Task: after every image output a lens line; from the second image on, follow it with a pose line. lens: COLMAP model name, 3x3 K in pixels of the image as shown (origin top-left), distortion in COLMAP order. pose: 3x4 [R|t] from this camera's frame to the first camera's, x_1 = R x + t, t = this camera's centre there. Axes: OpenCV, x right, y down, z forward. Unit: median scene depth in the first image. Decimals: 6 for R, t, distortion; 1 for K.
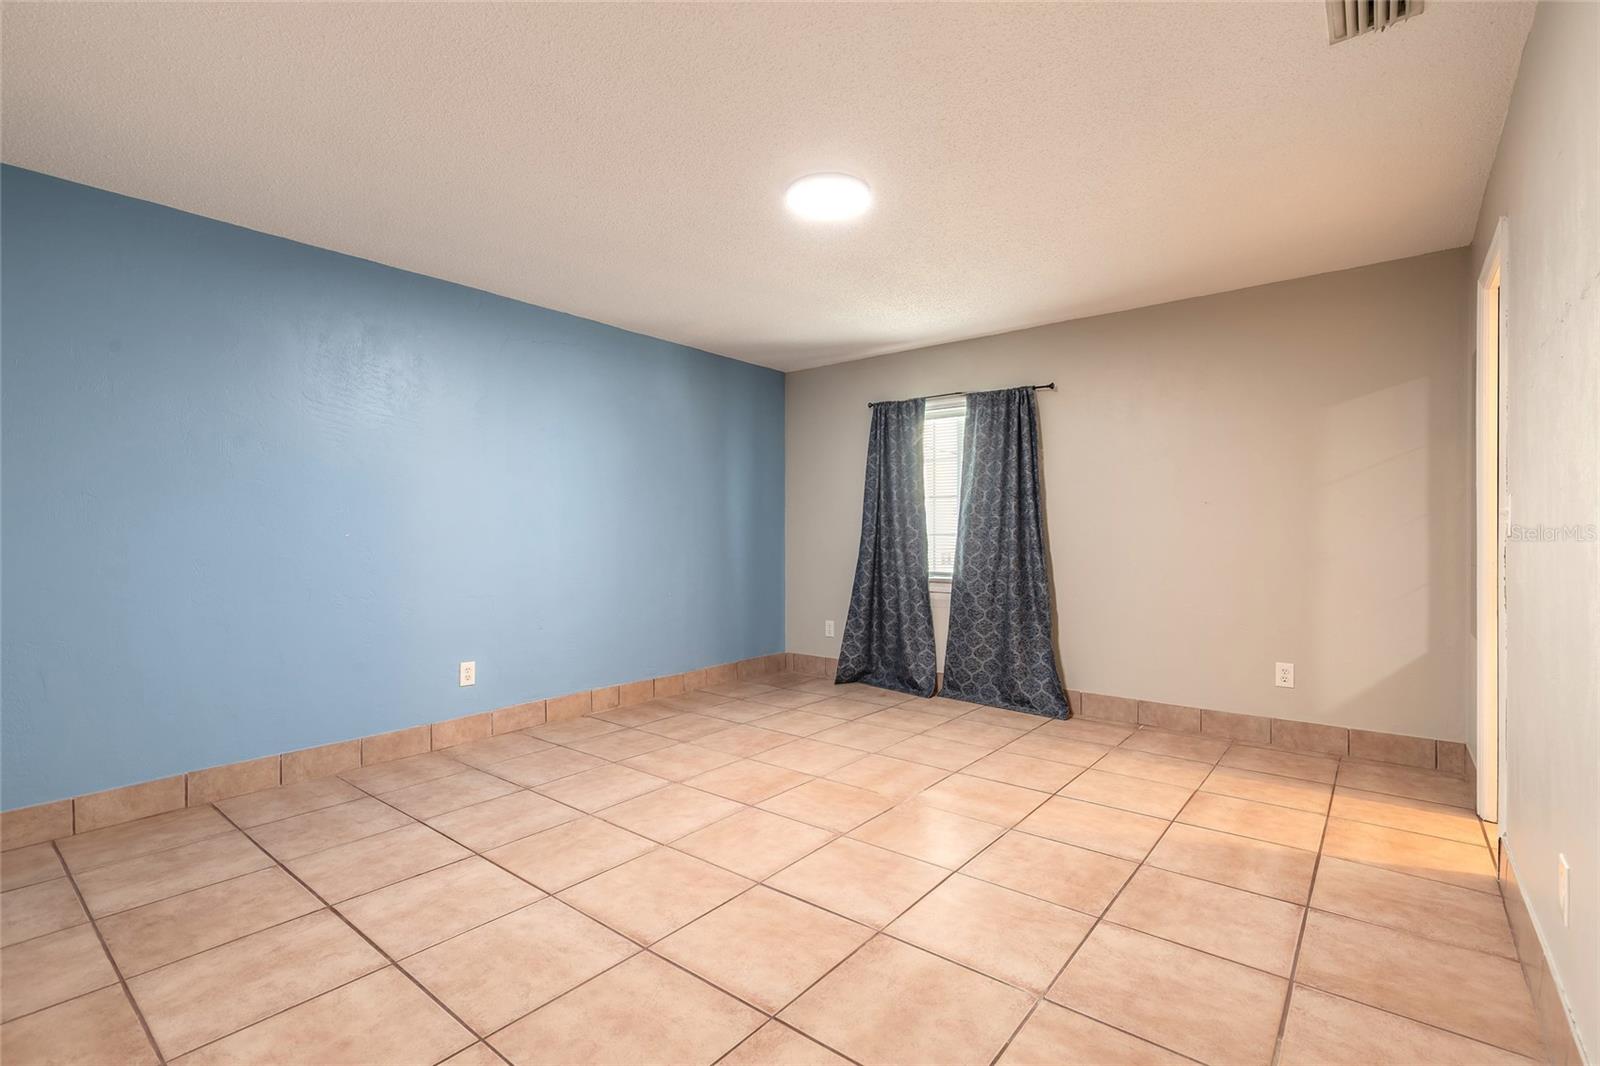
lens RADIAL K [[735.5, 0, 810.7], [0, 735.5, 535.4], [0, 0, 1]] dist [0.006282, -0.000844]
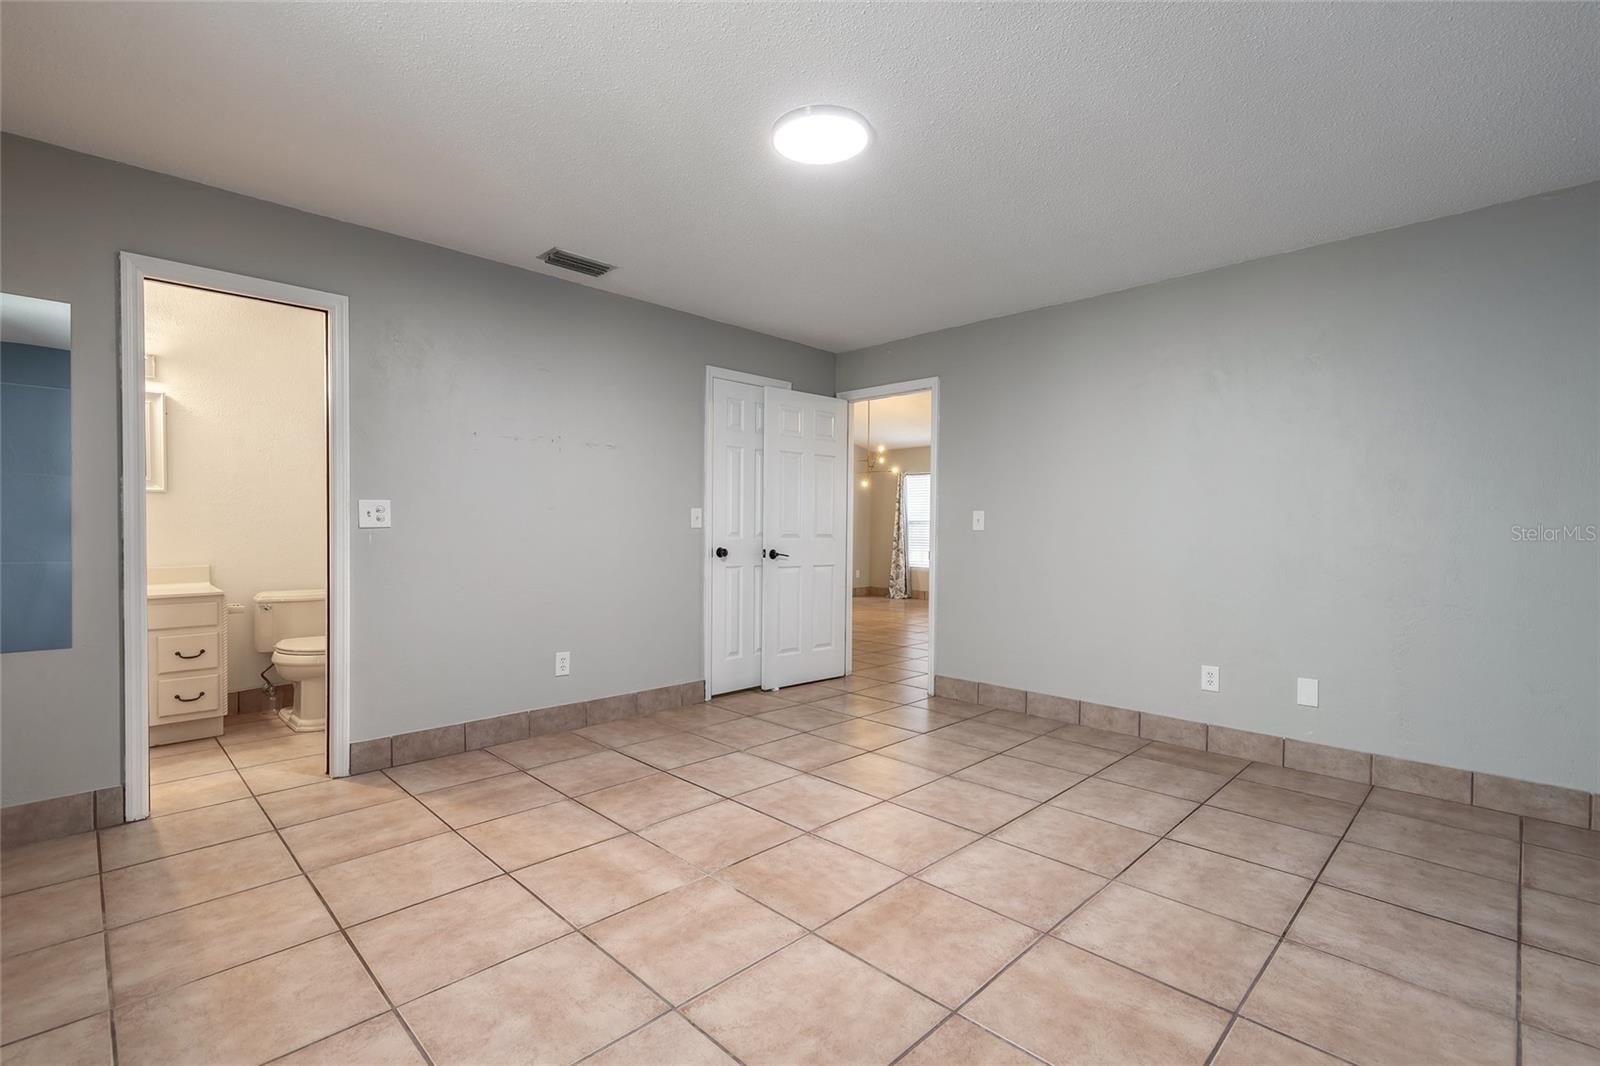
lens RADIAL K [[735.5, 0, 810.7], [0, 735.5, 535.4], [0, 0, 1]] dist [0.006282, -0.000844]
pose [[-0.994838, -0.005249, 0.101337, -0.058355], [-0.004072, 0.999922, 0.011809, -0.001926], [-0.101391, 0.011336, -0.994782, 1.971180]]
